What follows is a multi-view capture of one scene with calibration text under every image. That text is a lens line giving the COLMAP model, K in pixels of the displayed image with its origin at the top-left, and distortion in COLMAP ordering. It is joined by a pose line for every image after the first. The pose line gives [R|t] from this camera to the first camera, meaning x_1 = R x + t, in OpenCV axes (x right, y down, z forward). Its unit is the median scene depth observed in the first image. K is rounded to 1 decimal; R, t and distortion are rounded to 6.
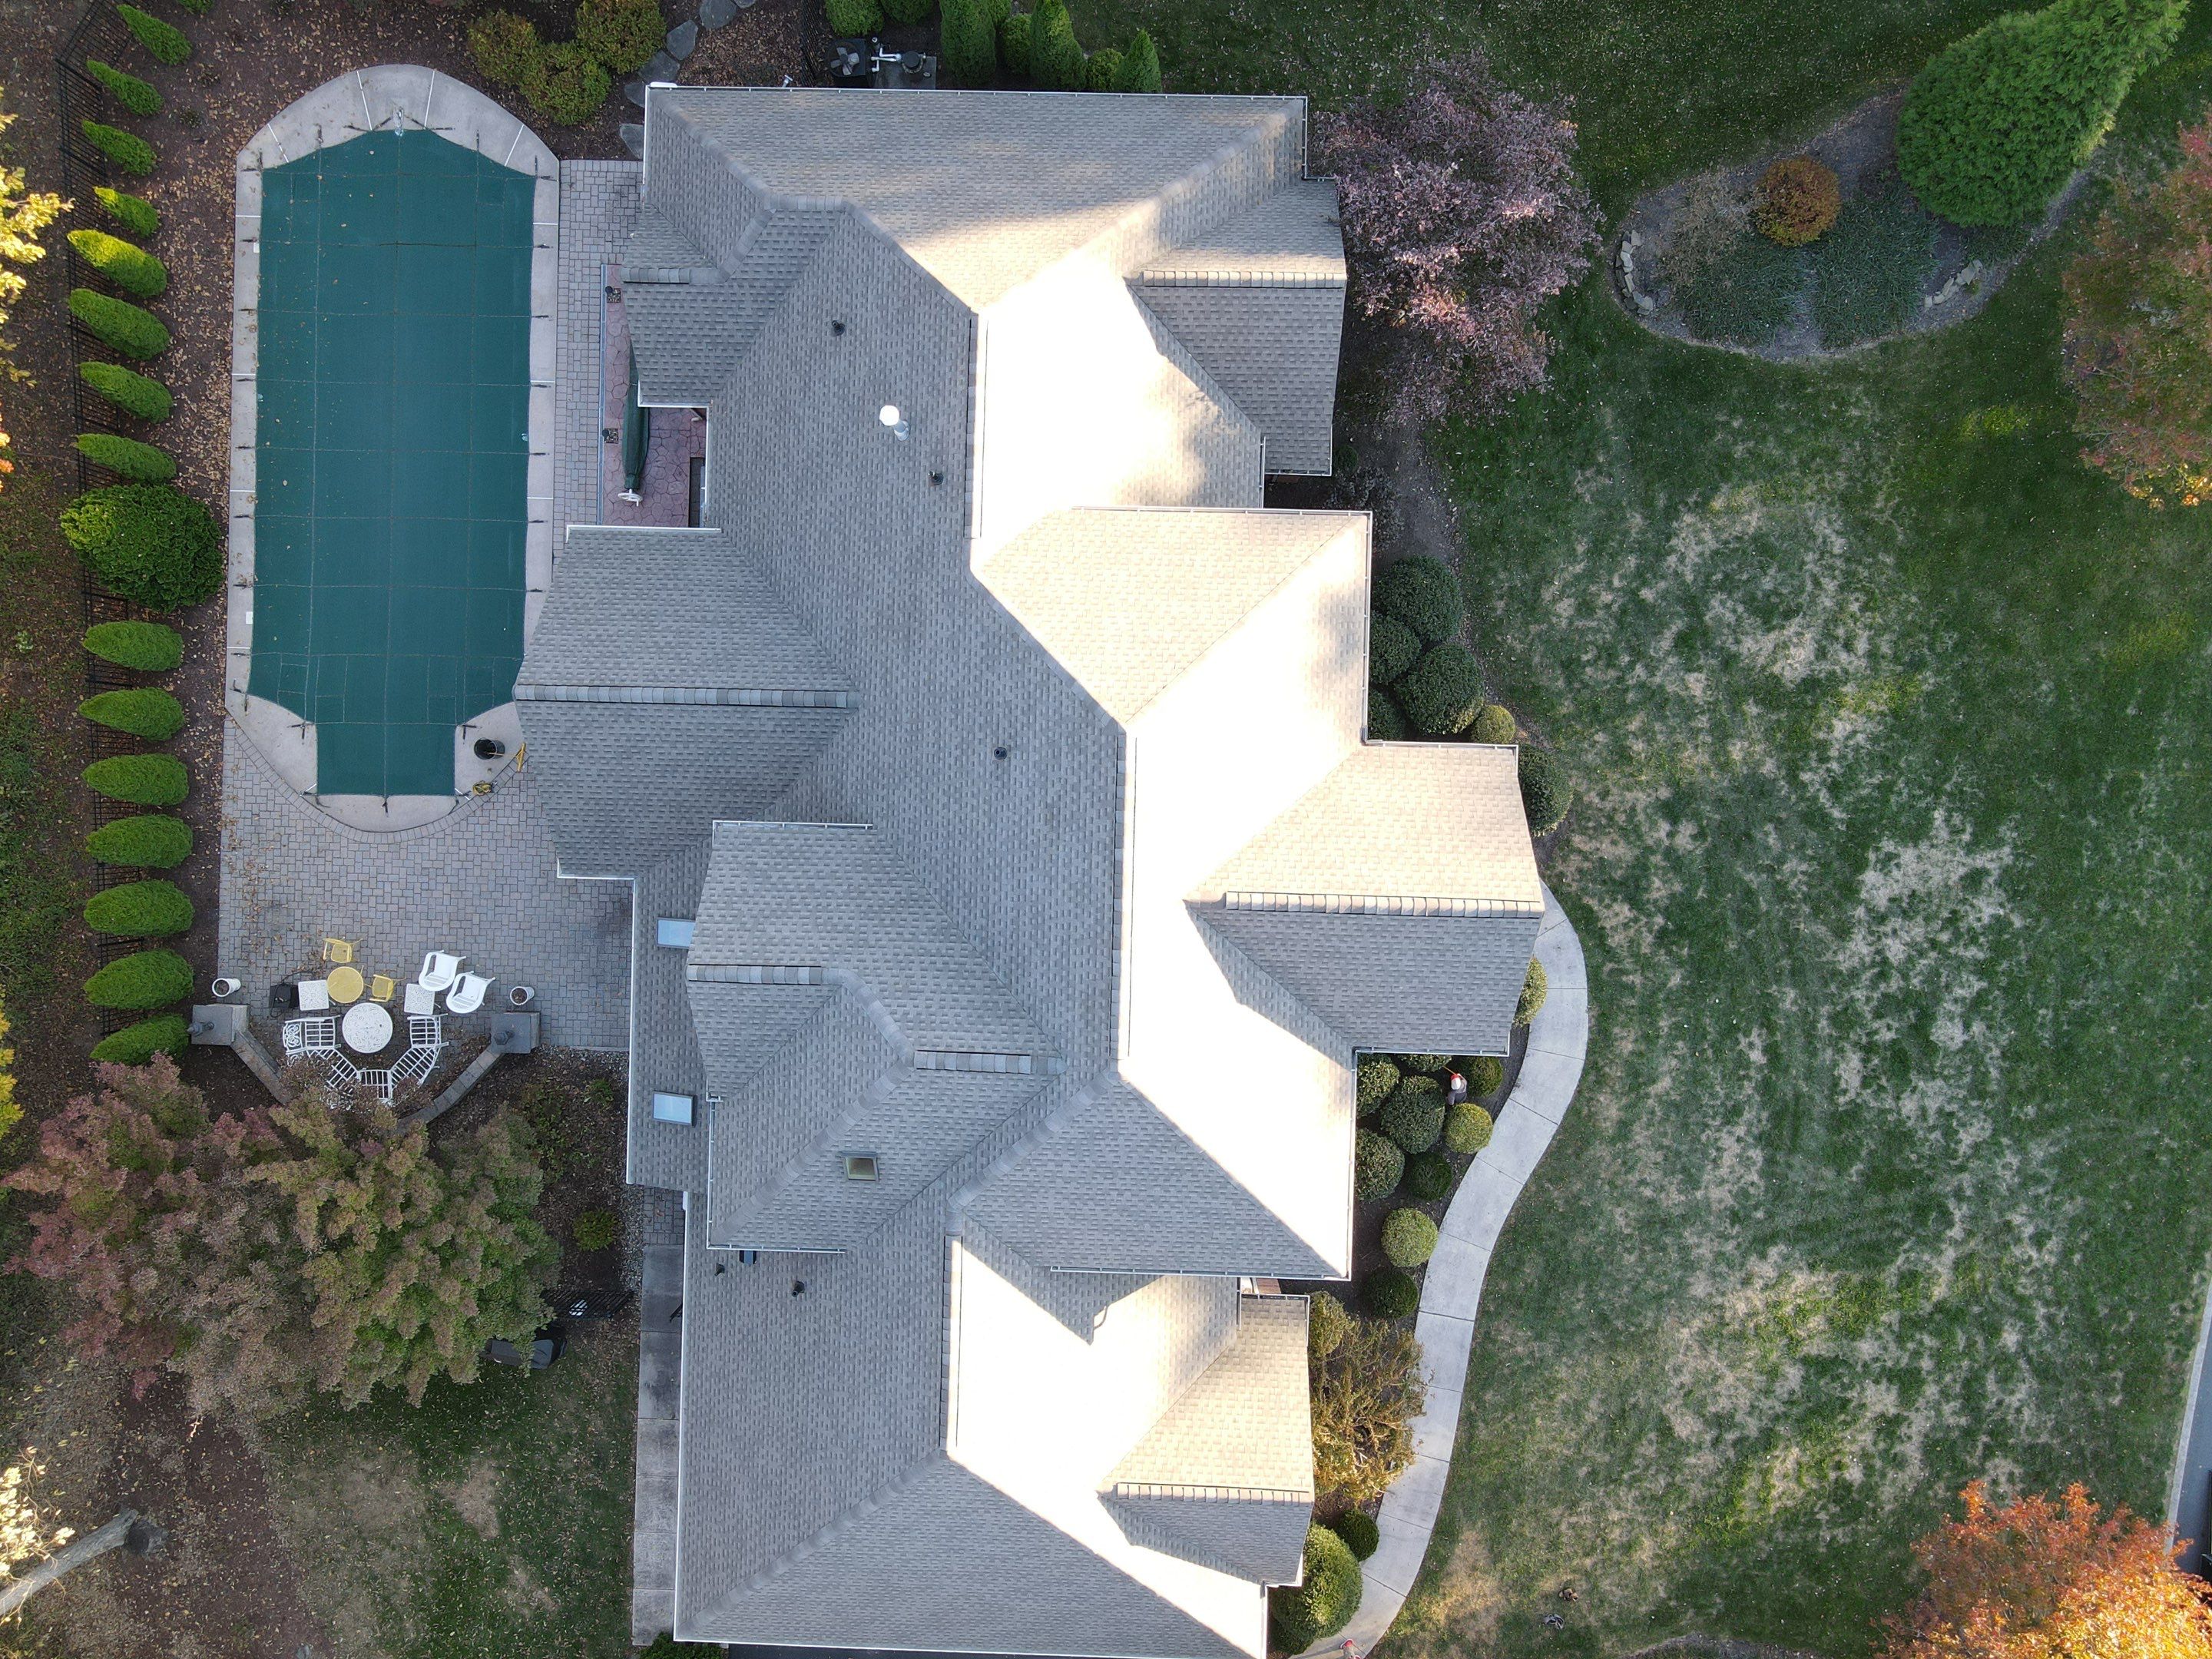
lens RADIAL K [[1619.1, 0, 1090.9], [0, 1619.1, 812.2], [0, 0, 1]] dist [0.012752, 0.005217]
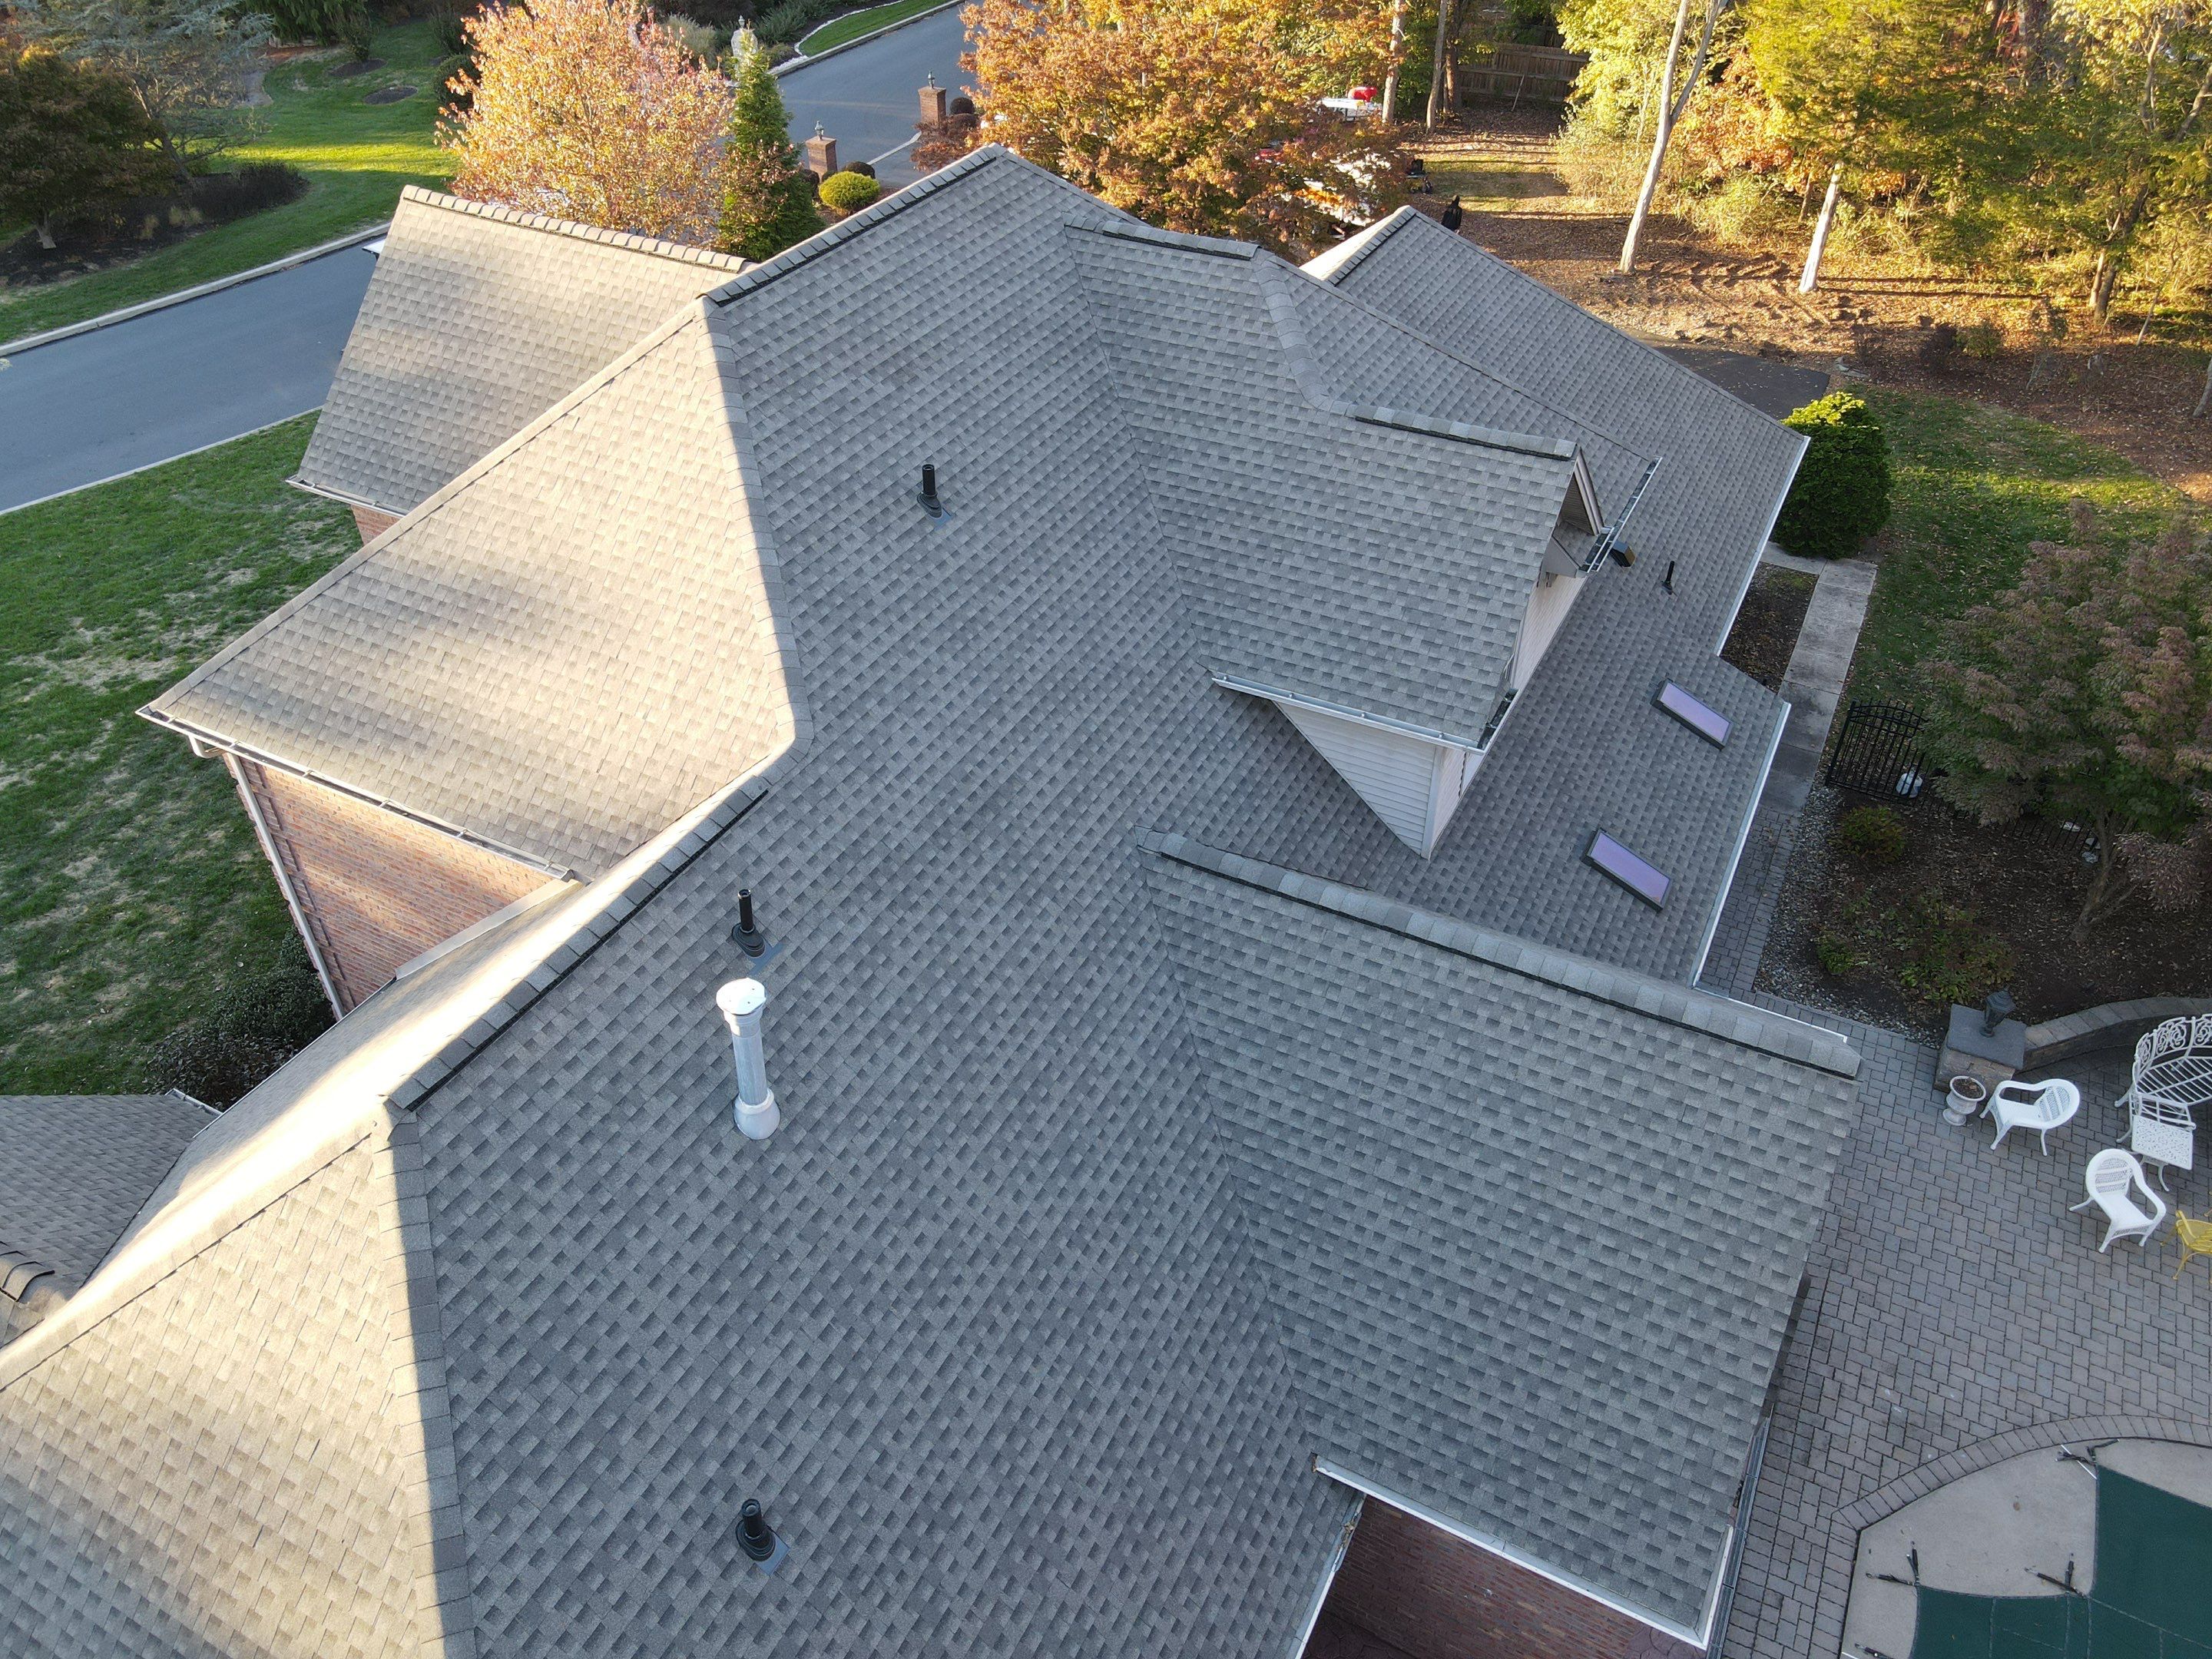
lens RADIAL K [[1619.1, 0, 1102.5], [0, 1619.1, 823.2], [0, 0, 1]] dist [0.012752, 0.005217]
pose [[-0.896439, -0.252025, 0.364529, -0.264175], [0.442179, -0.563580, 0.697750, -0.358826], [0.029591, 0.786677, 0.616655, 0.565888]]
